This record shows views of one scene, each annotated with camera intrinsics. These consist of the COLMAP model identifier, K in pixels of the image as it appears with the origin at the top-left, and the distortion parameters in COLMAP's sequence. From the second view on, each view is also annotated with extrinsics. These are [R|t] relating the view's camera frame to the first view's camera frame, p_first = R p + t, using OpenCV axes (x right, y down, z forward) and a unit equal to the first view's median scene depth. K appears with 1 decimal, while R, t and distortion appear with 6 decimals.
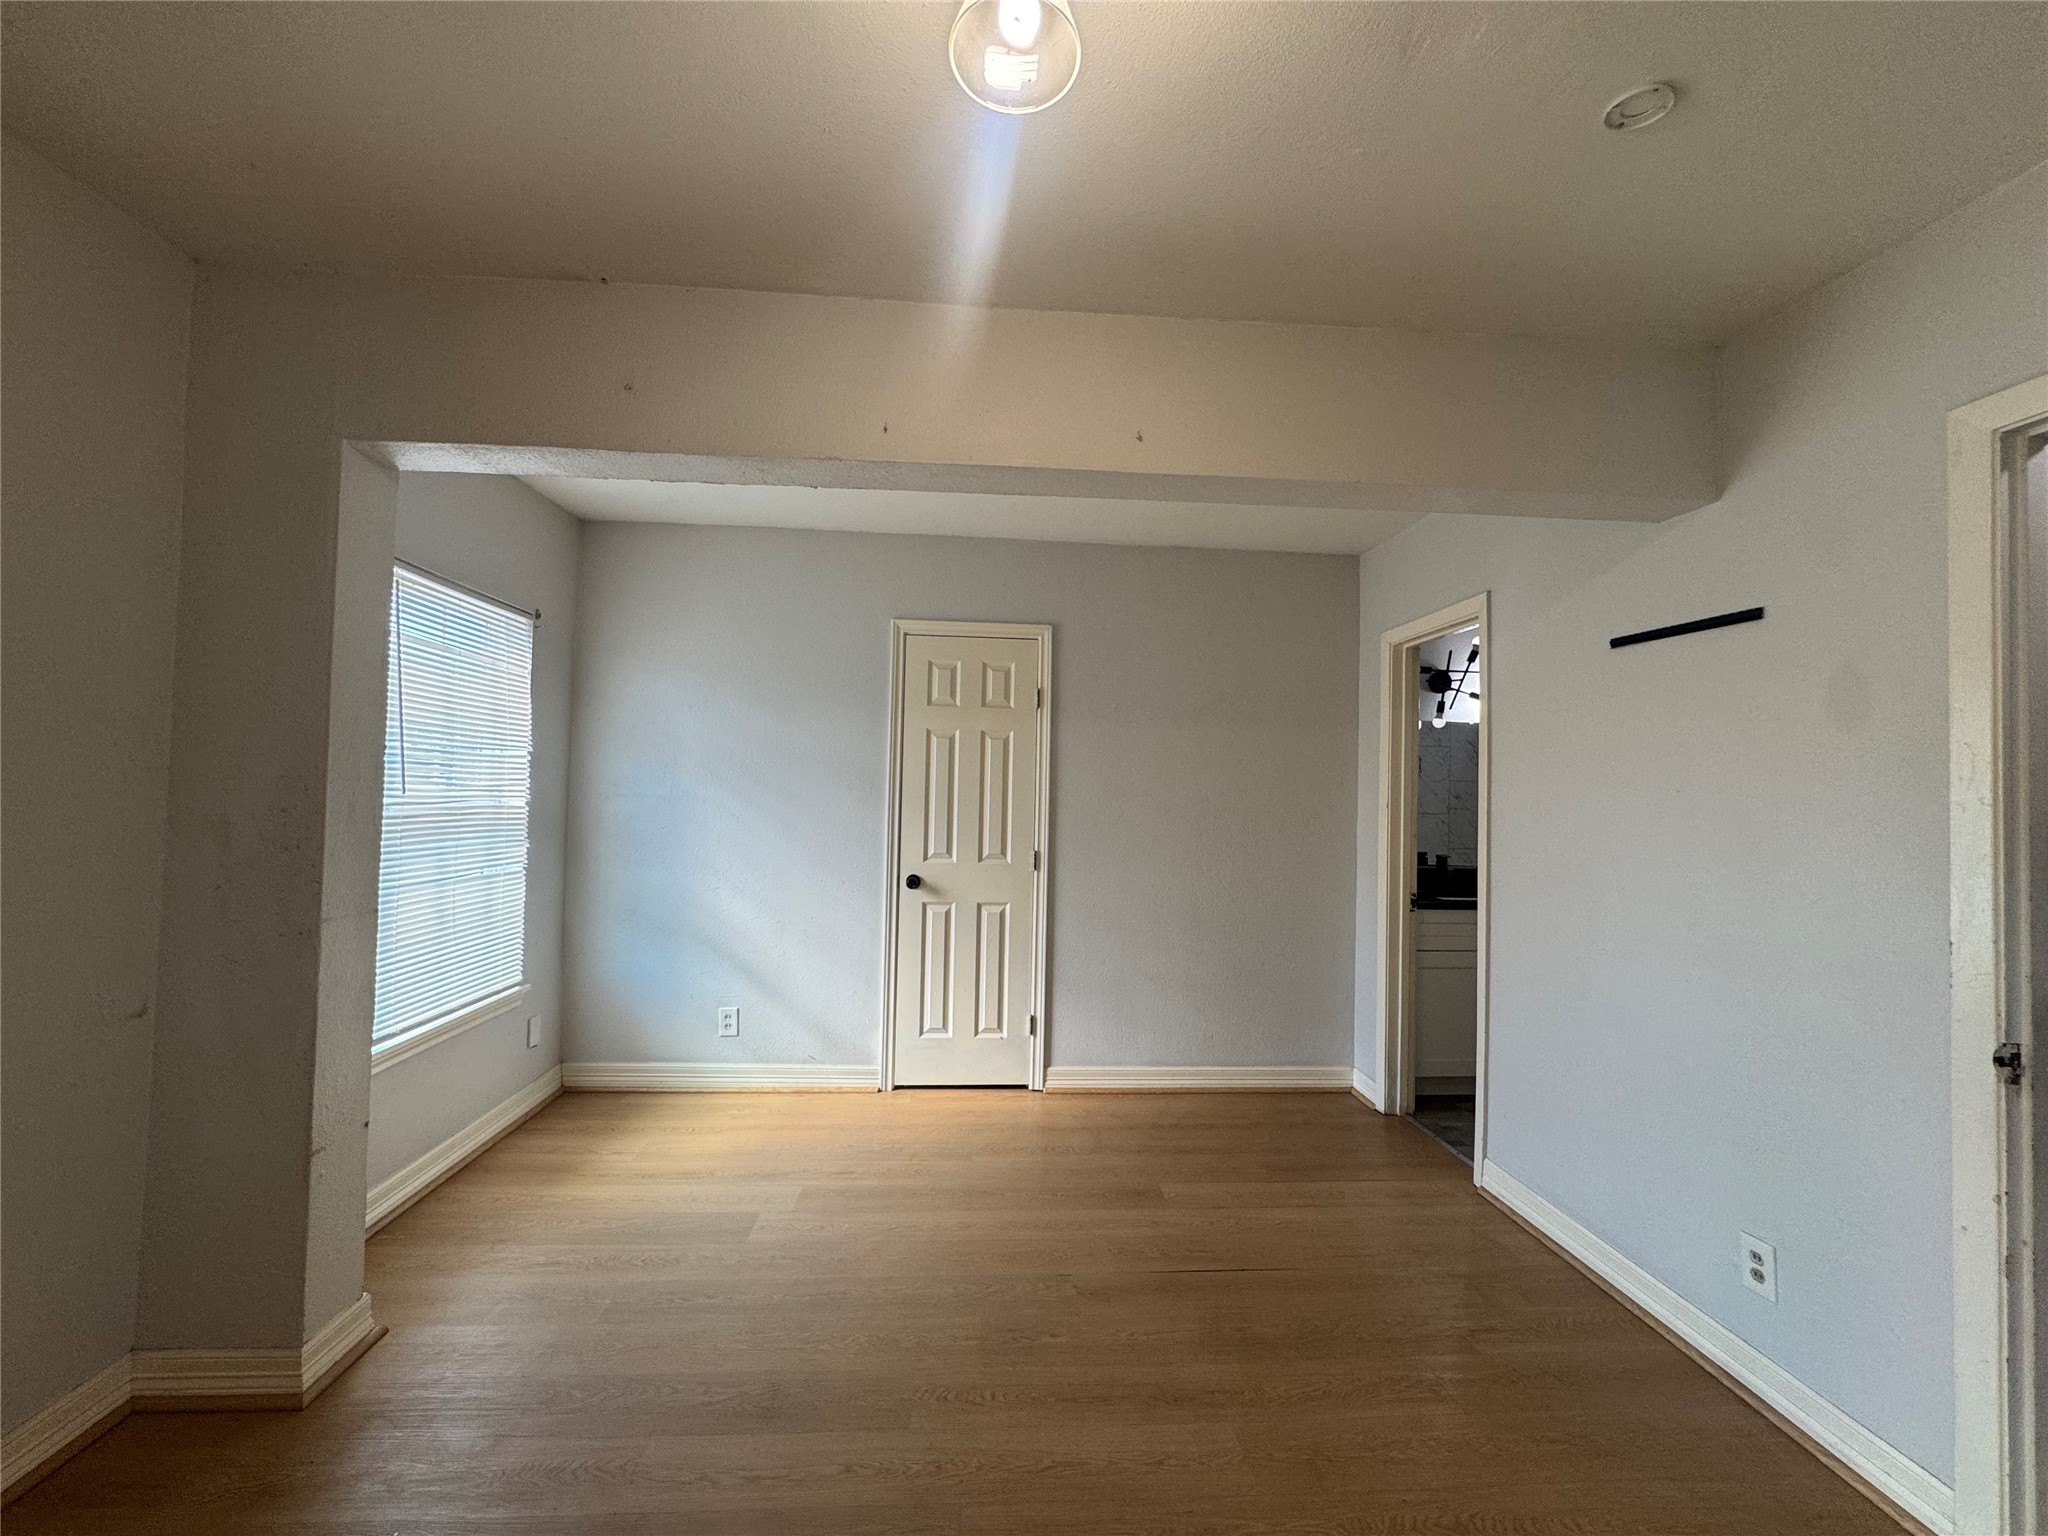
lens RADIAL K [[819.6, 0, 1024.0], [0, 819.6, 768.0], [0, 0, 1]] dist [-0.001009, -0.000101]
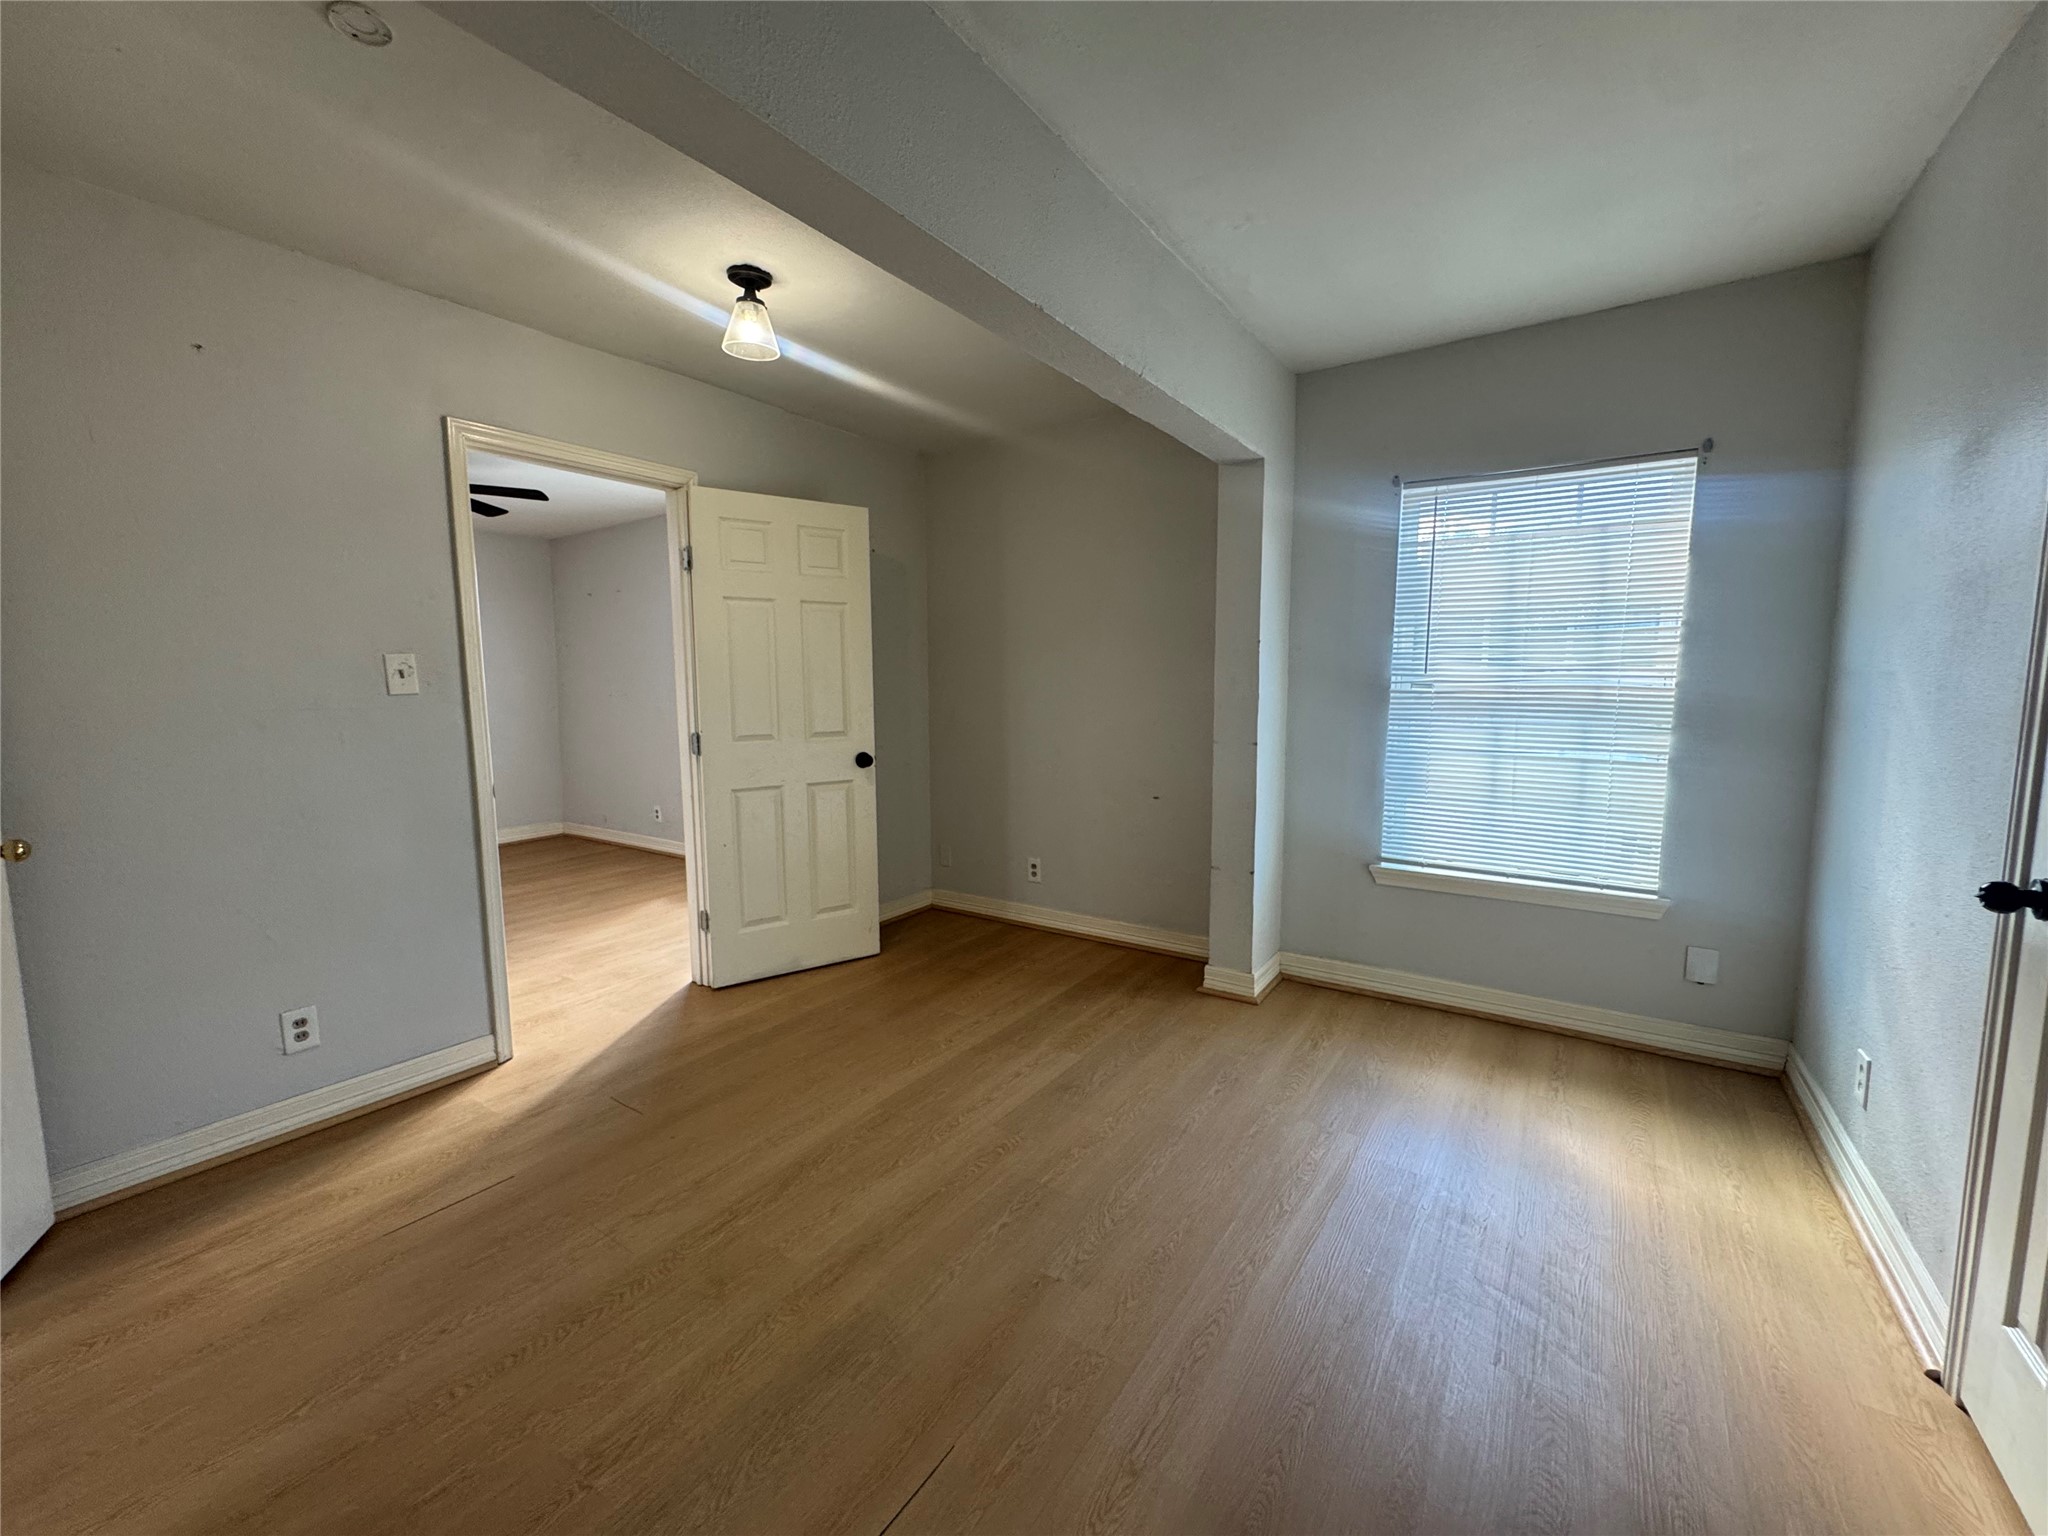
lens RADIAL K [[819.6, 0, 1024.0], [0, 819.6, 768.0], [0, 0, 1]] dist [-0.001009, -0.000101]
pose [[-0.616376, 0.063402, -0.784895, 0.594782], [0.012400, 0.997411, 0.070831, 0.078240], [0.787354, 0.033926, -0.615567, 1.284019]]
